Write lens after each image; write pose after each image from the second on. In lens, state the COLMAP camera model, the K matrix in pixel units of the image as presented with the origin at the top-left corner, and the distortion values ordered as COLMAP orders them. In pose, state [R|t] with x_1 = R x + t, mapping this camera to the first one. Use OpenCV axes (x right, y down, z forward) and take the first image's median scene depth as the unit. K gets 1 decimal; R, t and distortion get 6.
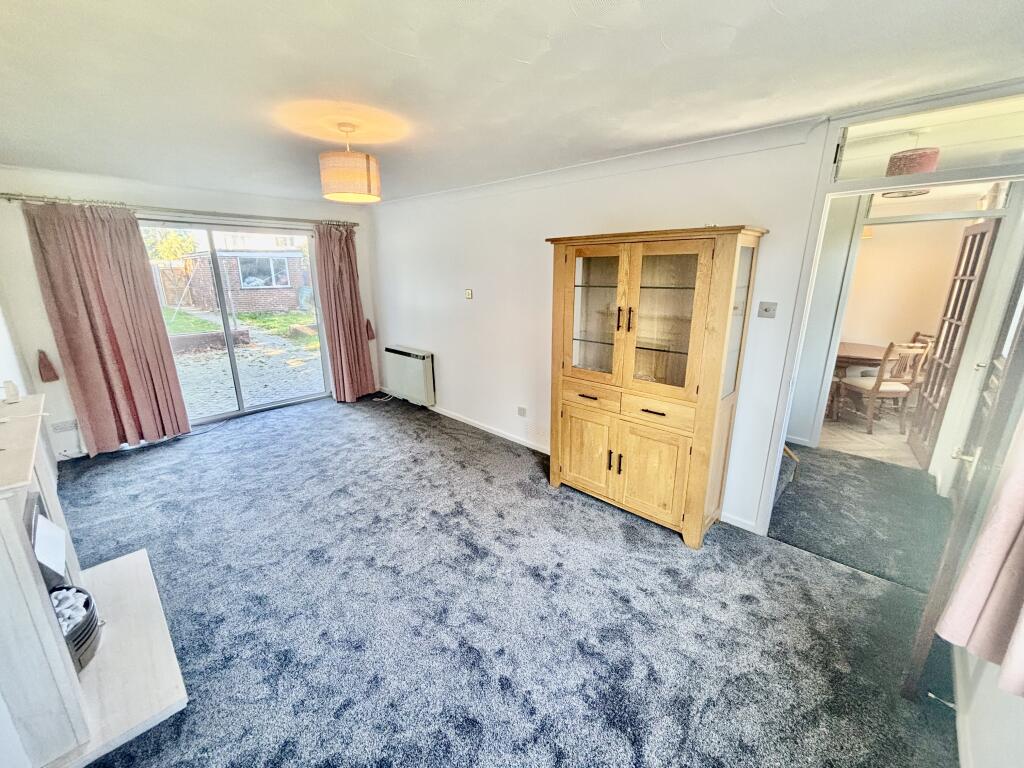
lens RADIAL K [[415.3, 0, 511.9], [0, 415.3, 382.2], [0, 0, 1]] dist [0.009120, 0.000159]
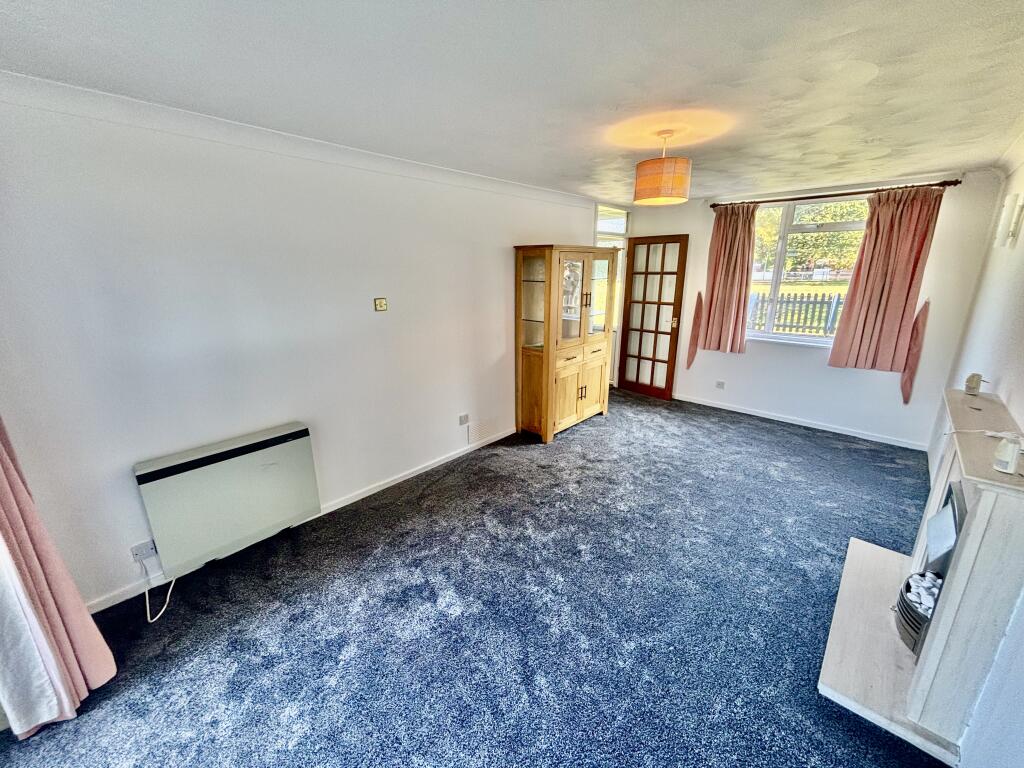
lens RADIAL K [[415.3, 0, 510.7], [0, 415.3, 381.4], [0, 0, 1]] dist [0.009120, 0.000159]
pose [[-0.009332, -0.267983, 0.963378, -0.878067], [0.273967, 0.925871, 0.260203, -0.231412], [-0.961694, 0.266362, 0.064778, 0.814011]]
